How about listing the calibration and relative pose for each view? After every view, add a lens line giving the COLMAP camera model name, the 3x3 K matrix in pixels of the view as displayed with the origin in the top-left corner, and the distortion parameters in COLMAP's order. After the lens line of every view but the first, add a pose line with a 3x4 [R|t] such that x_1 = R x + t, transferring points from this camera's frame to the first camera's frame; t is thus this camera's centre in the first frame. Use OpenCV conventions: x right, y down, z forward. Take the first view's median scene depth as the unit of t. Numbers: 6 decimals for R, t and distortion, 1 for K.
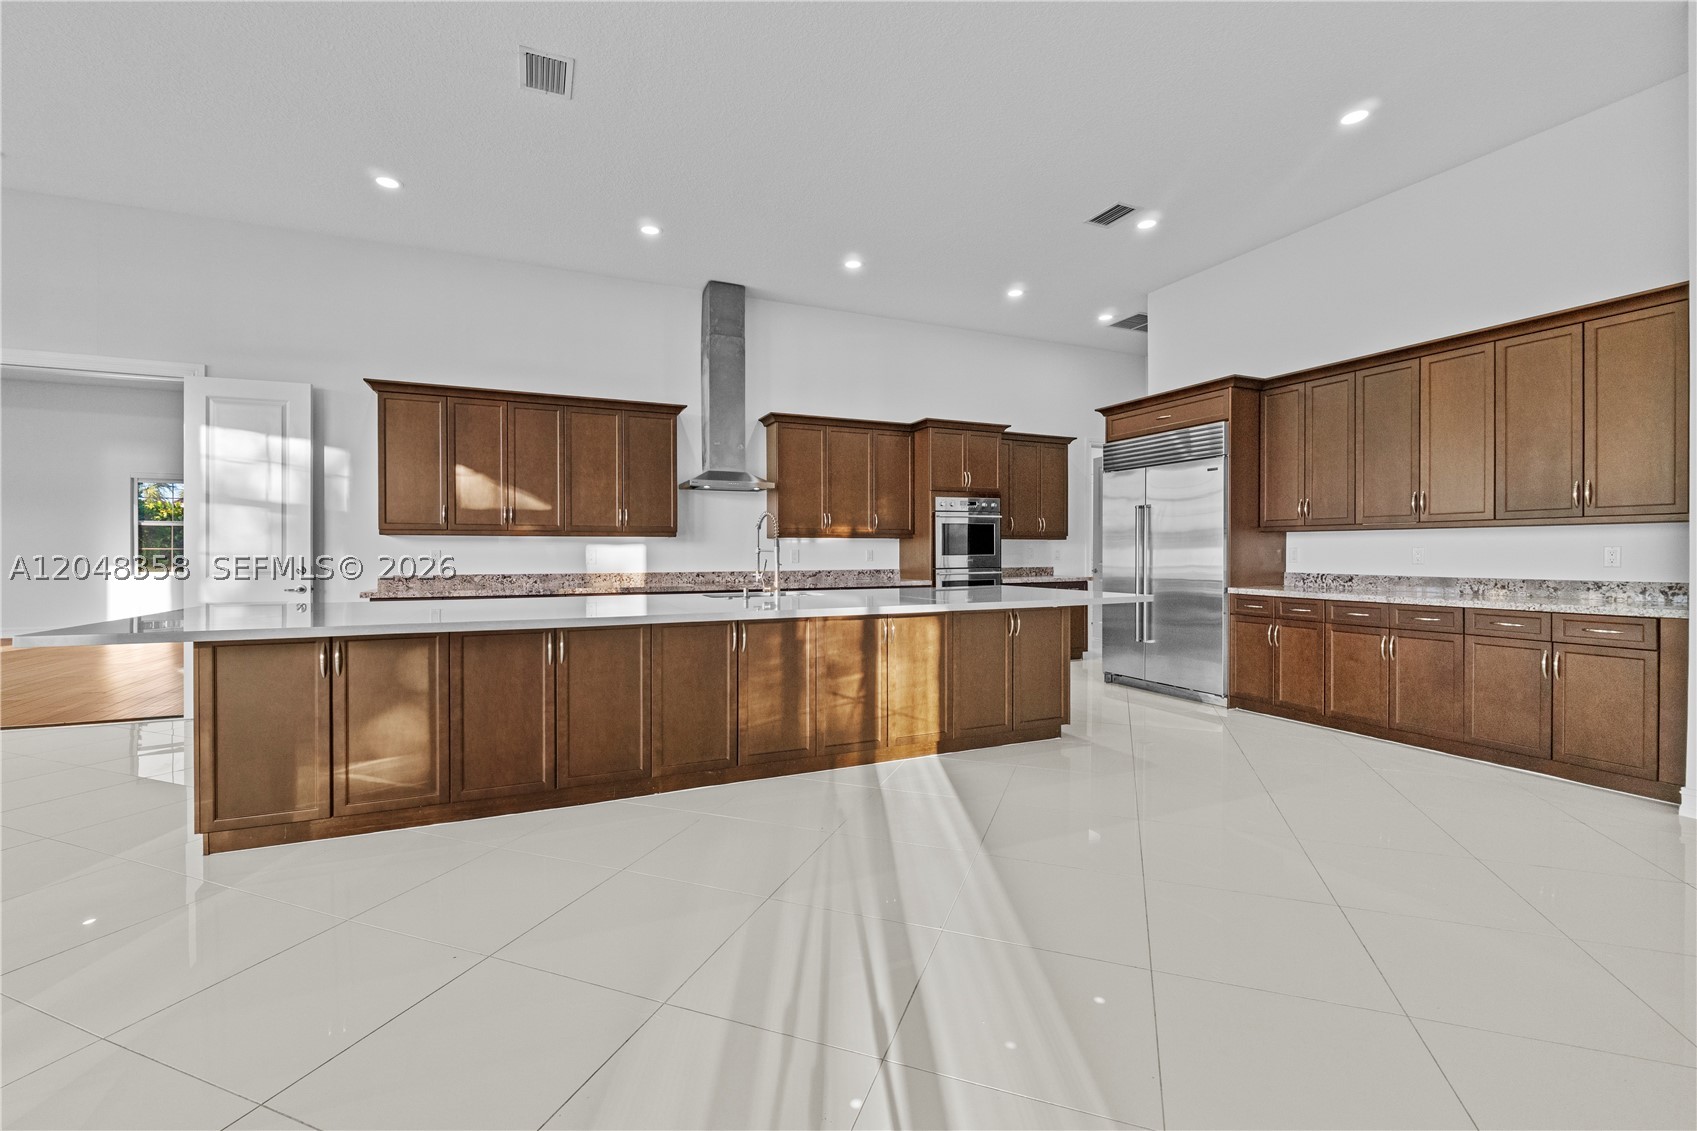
lens RADIAL K [[721.9, 0, 846.8], [0, 721.9, 561.6], [0, 0, 1]] dist [-0.006836, -0.000789]
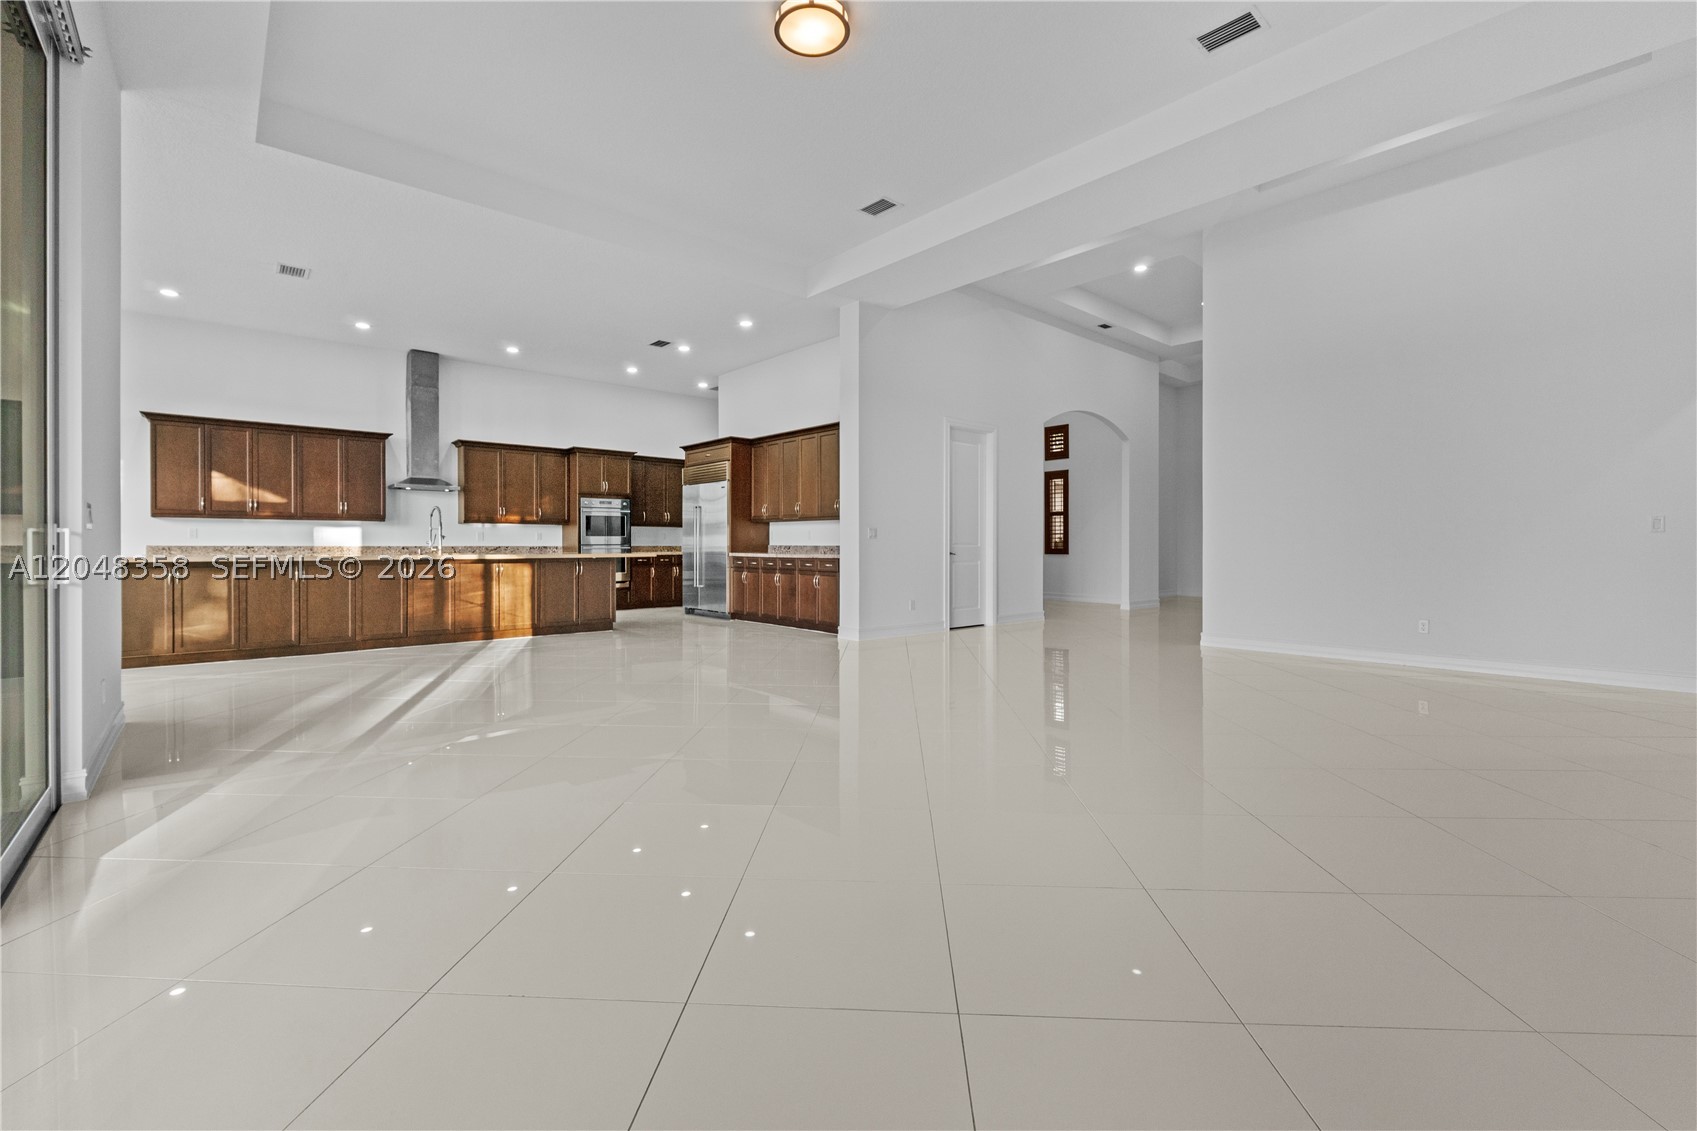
lens RADIAL K [[721.9, 0, 855.7], [0, 721.9, 550.9], [0, 0, 1]] dist [-0.006836, -0.000789]
pose [[0.952992, 0.000073, 0.302995, 0.278569], [0.001103, 0.999993, -0.003709, 0.038385], [-0.302993, 0.003869, 0.952985, -0.824236]]
